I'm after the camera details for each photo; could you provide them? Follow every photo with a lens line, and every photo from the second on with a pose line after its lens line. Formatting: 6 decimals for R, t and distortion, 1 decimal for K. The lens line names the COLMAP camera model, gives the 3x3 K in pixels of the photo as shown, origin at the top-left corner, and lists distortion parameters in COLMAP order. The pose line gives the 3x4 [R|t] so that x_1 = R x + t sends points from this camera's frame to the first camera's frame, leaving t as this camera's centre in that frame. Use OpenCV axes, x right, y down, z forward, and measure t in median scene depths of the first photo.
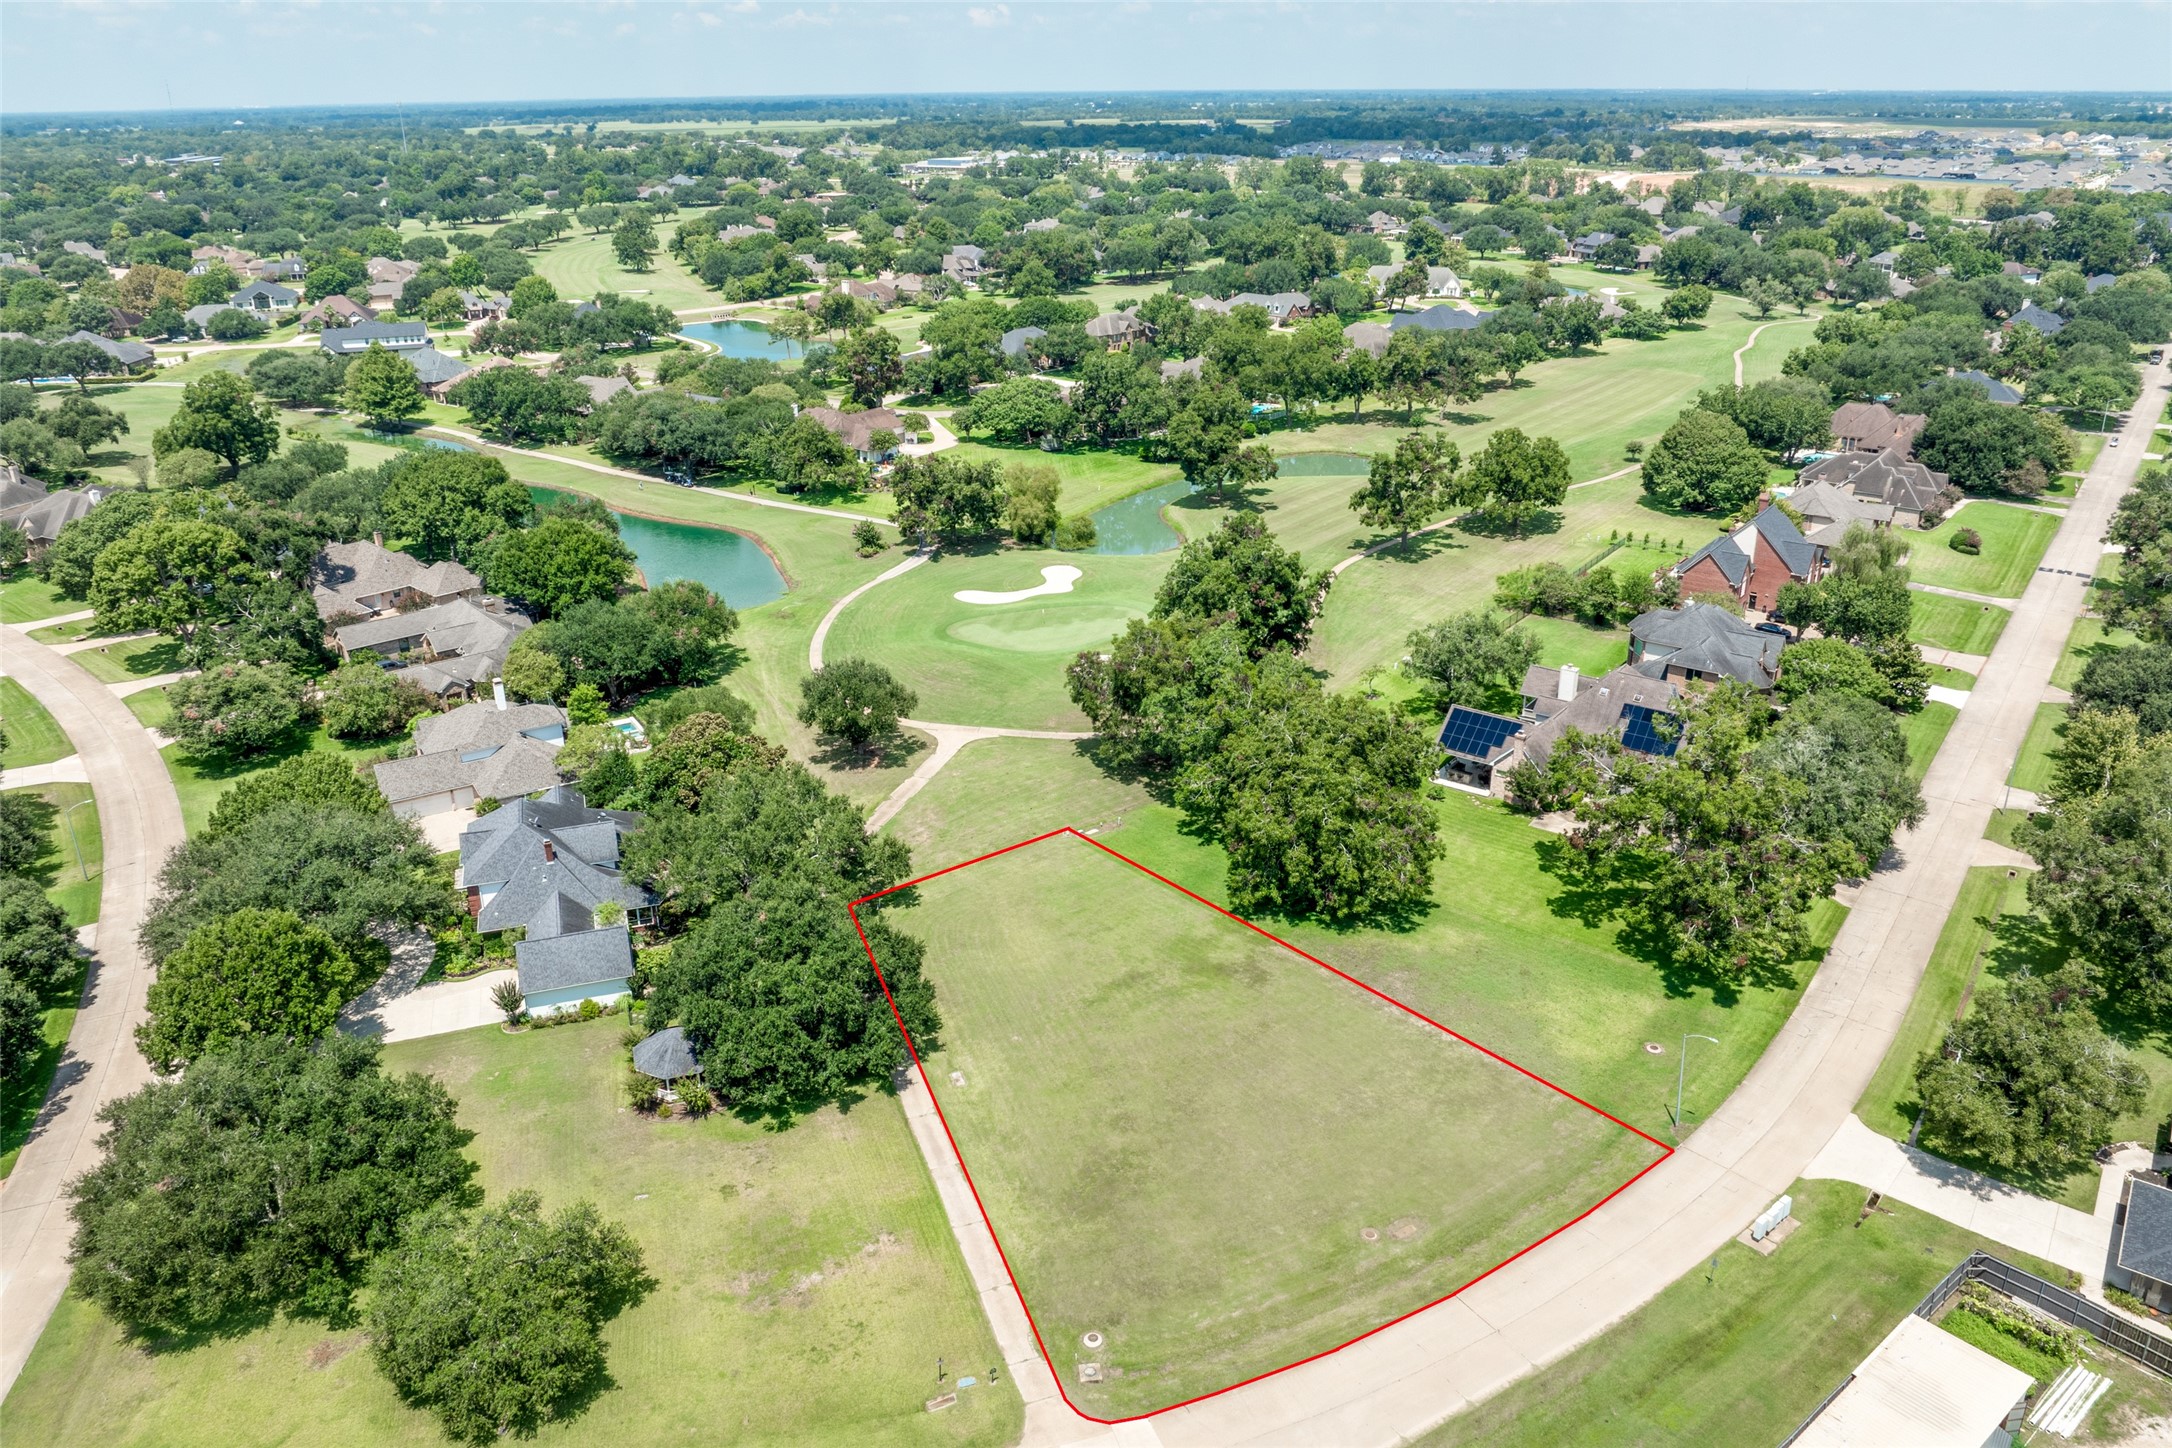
lens RADIAL K [[1529.2, 0, 1082.7], [0, 1529.2, 678.7], [0, 0, 1]] dist [-0.030153, -0.006218]
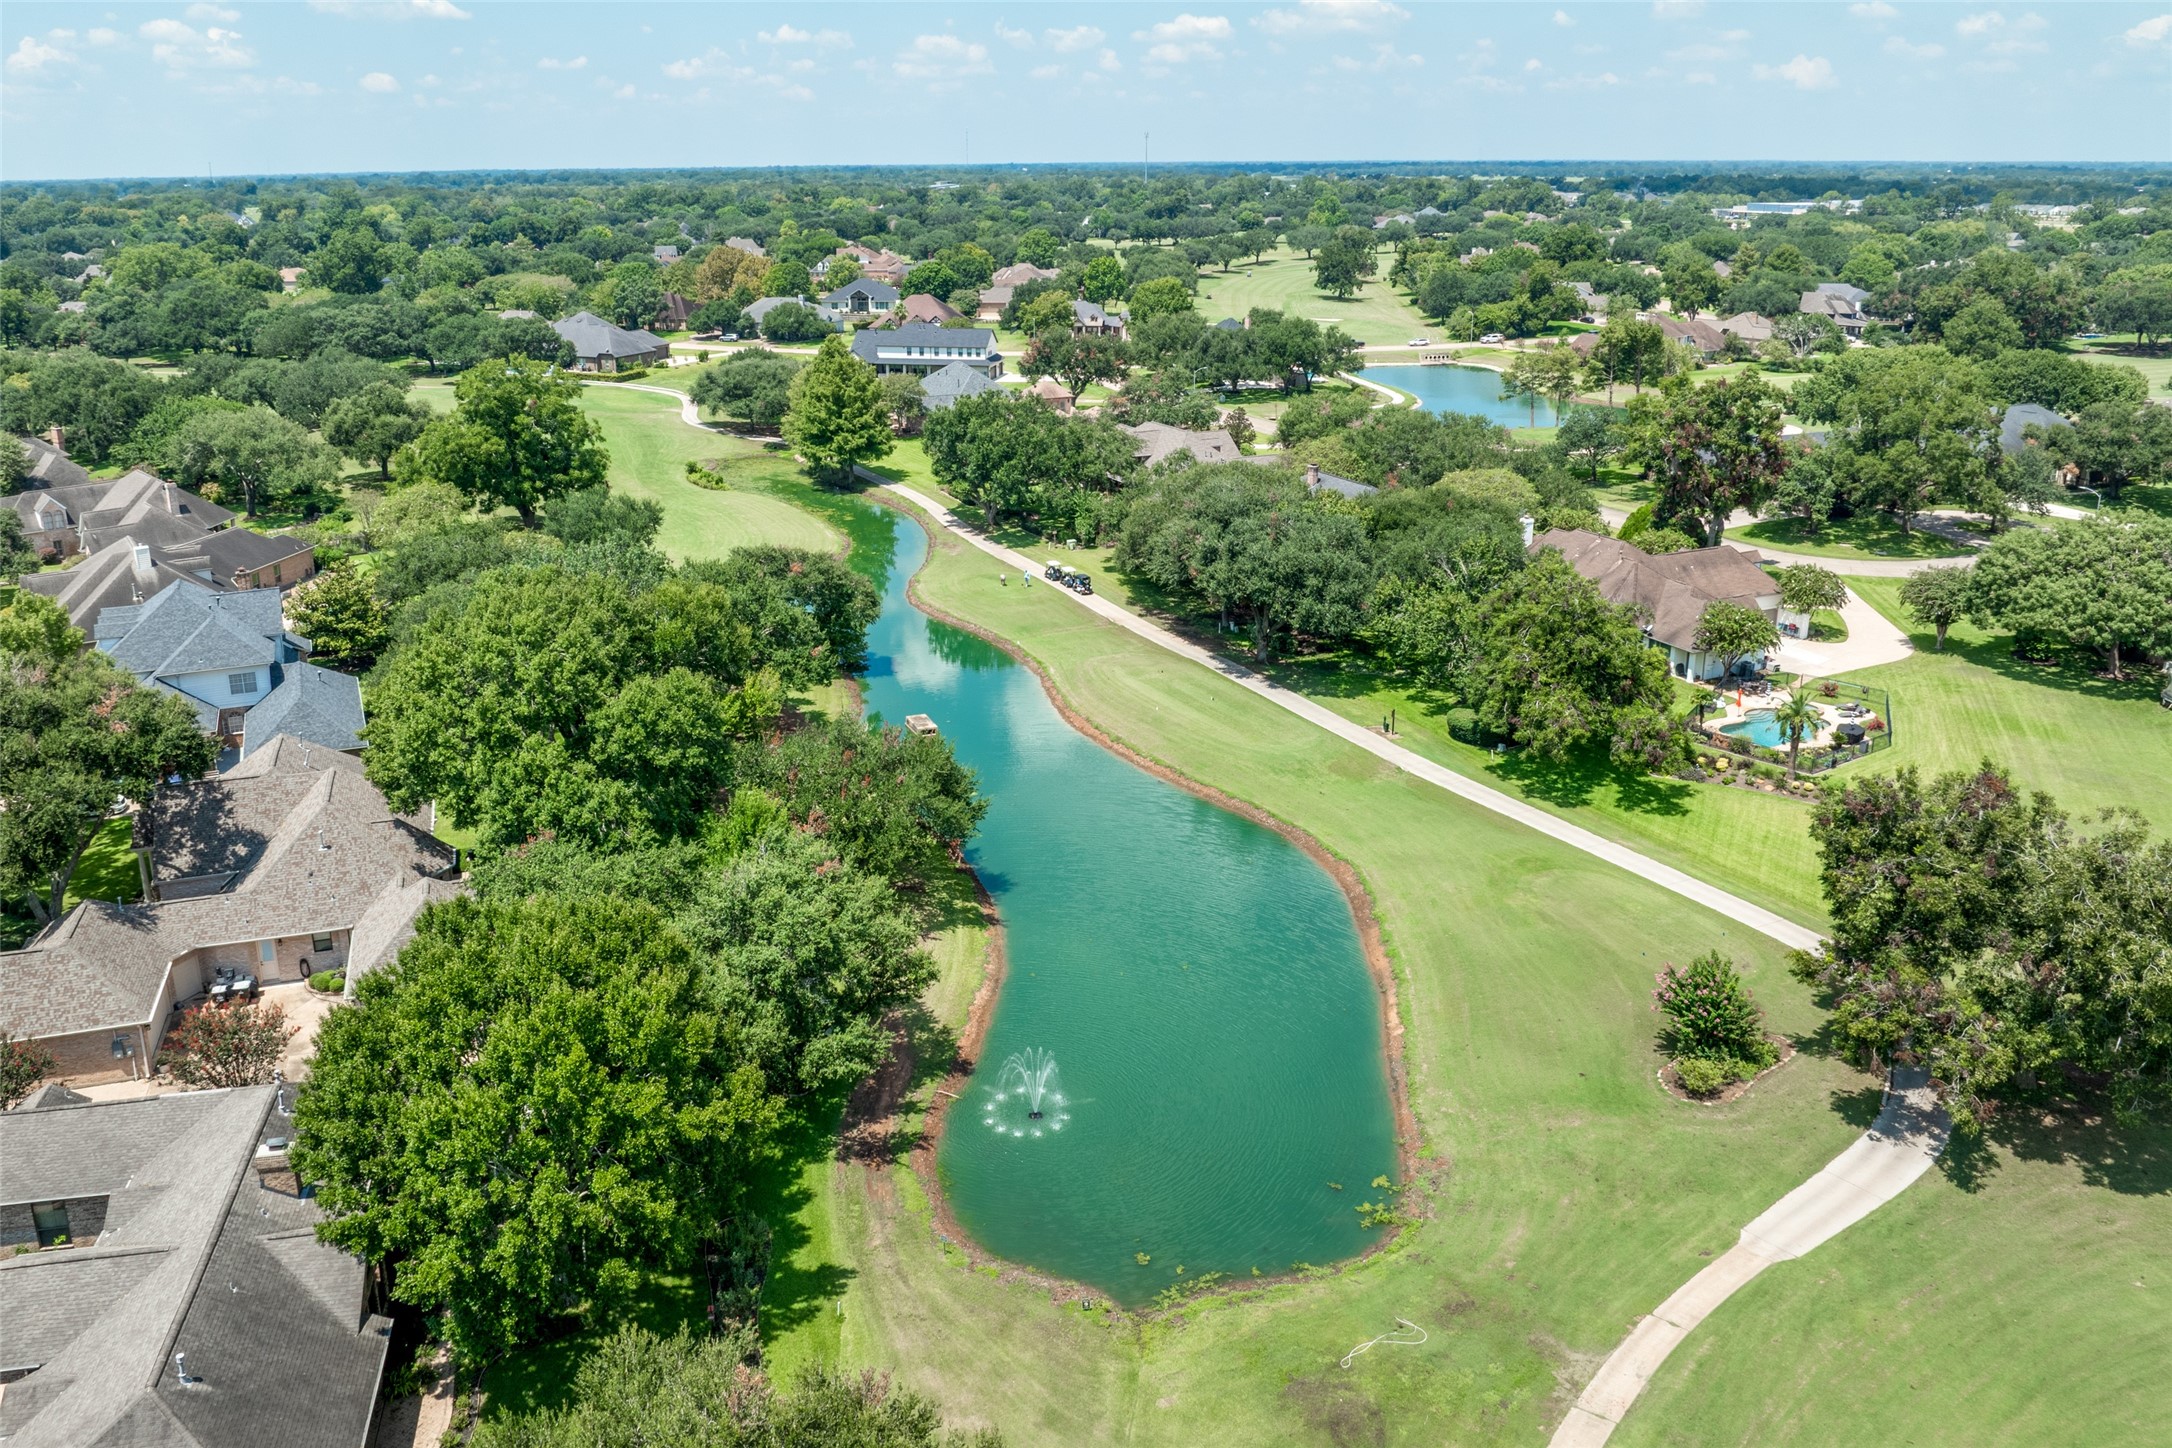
lens RADIAL K [[1637.6, 0, 1011.8], [0, 1637.6, 614.4], [0, 0, 1]] dist [-0.032880, -0.011250]
pose [[0.877792, 0.131495, -0.460641, -0.098301], [-0.174387, 0.983324, -0.051609, -0.101616], [0.446173, 0.125632, 0.886085, 0.515185]]
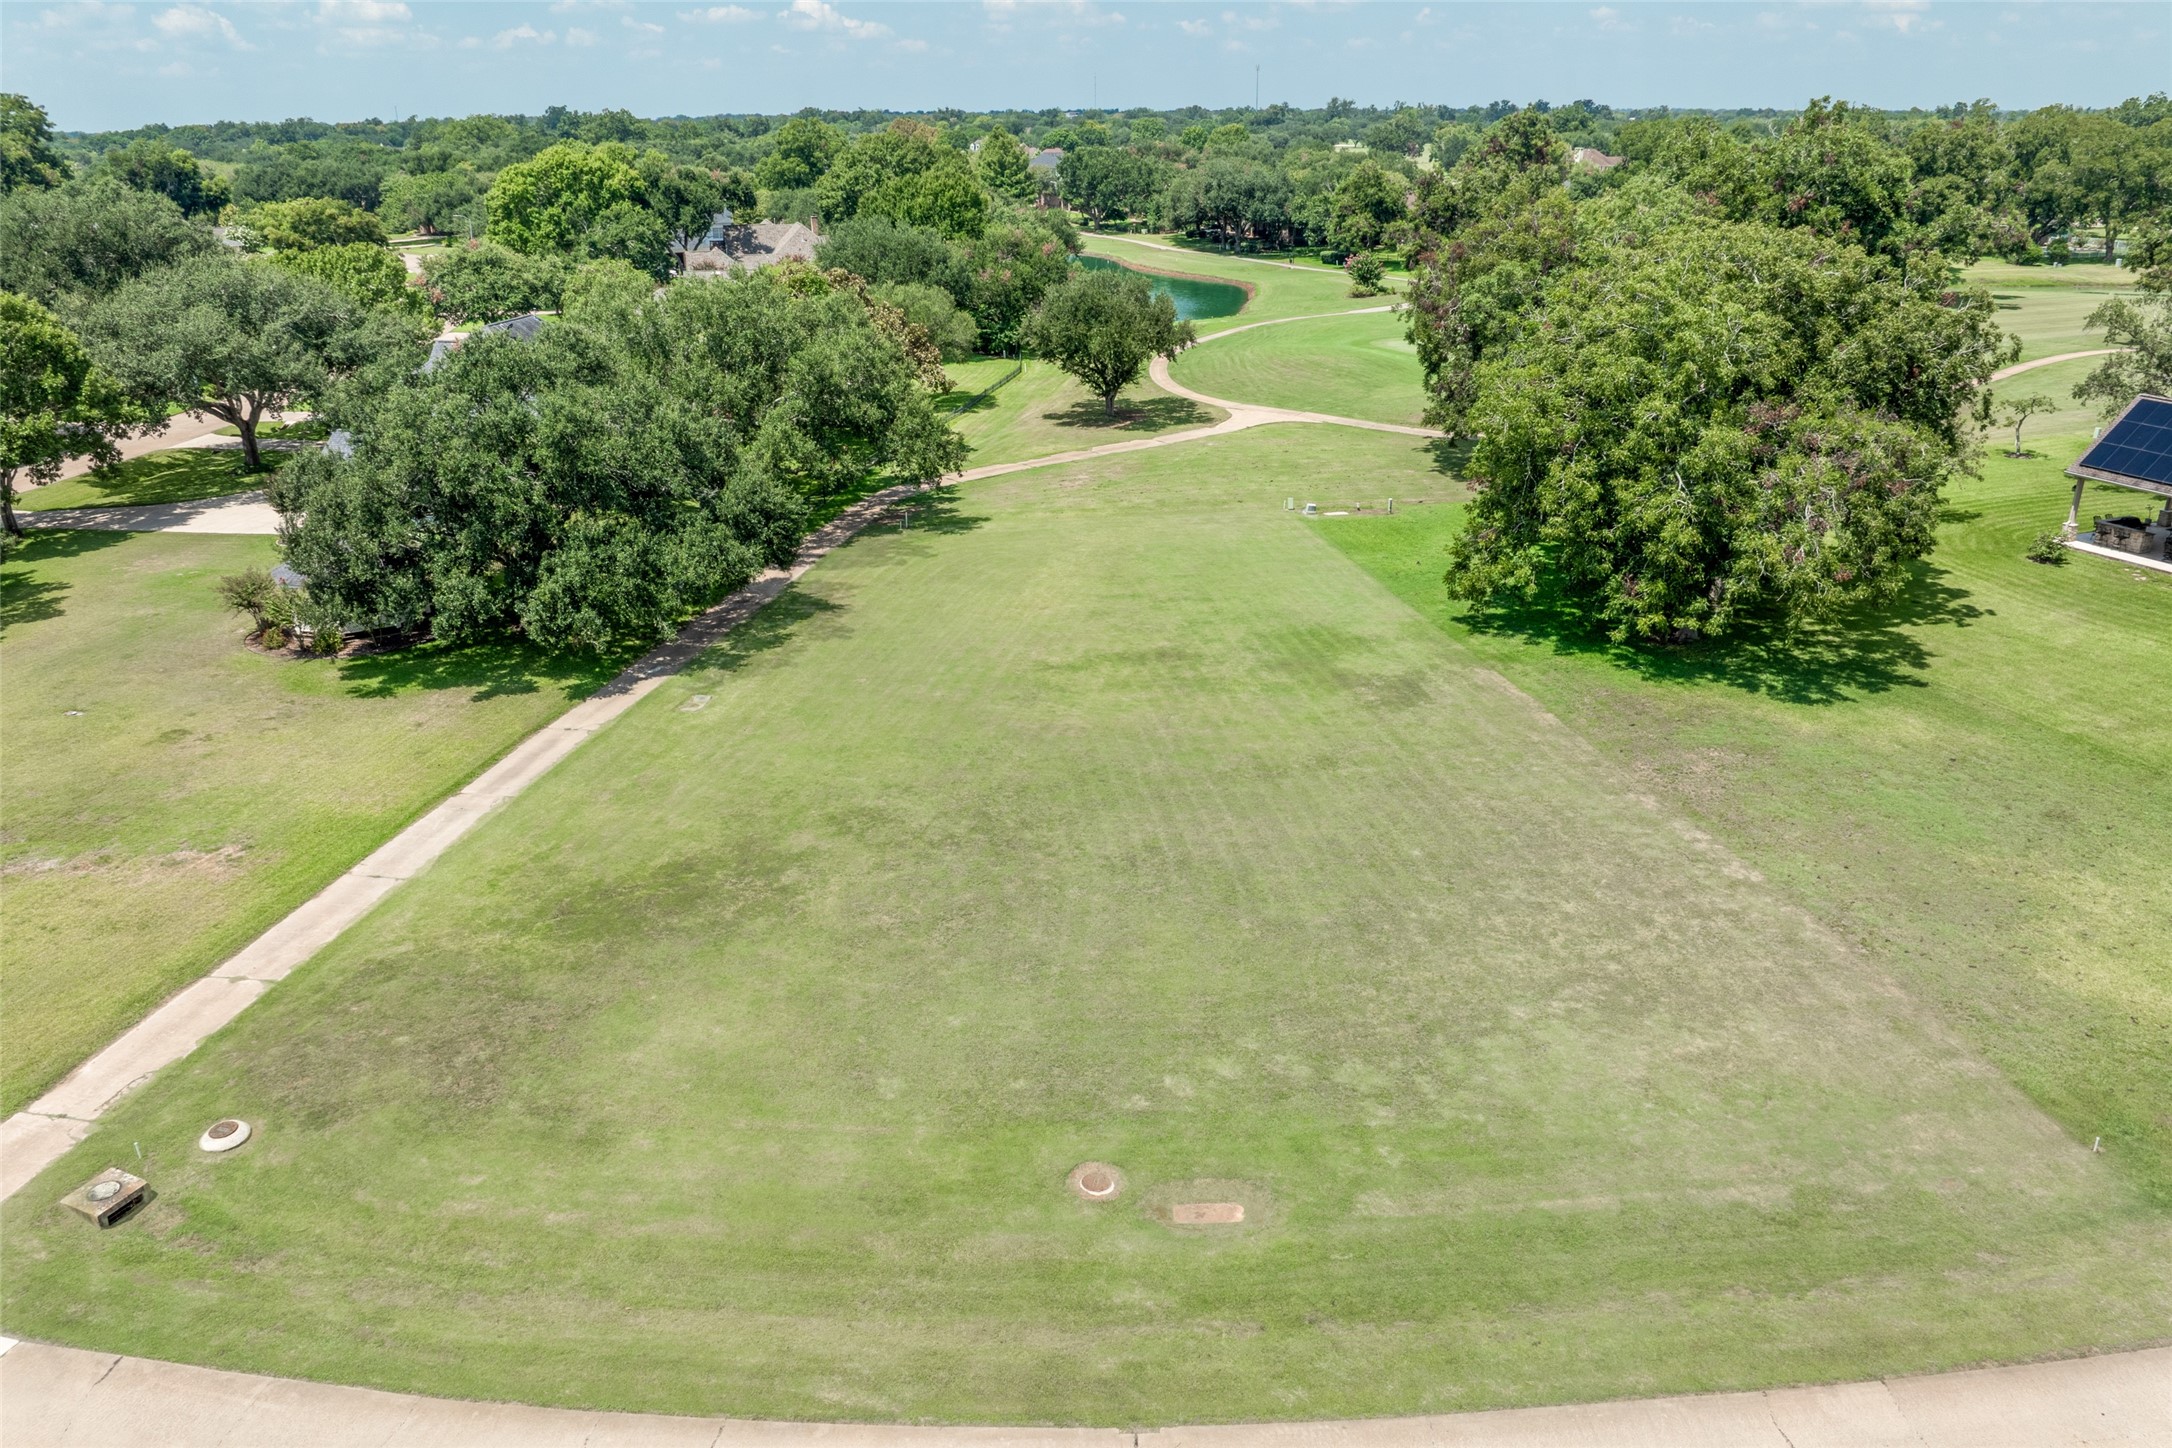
lens RADIAL K [[1558.8, 0, 1079.7], [0, 1558.8, 662.5], [0, 0, 1]] dist [-0.033962, -0.001570]
pose [[0.859843, 0.171734, -0.480809, 0.106542], [-0.182788, 0.982855, 0.024169, 0.079289], [0.476717, 0.067105, 0.876492, 0.223091]]
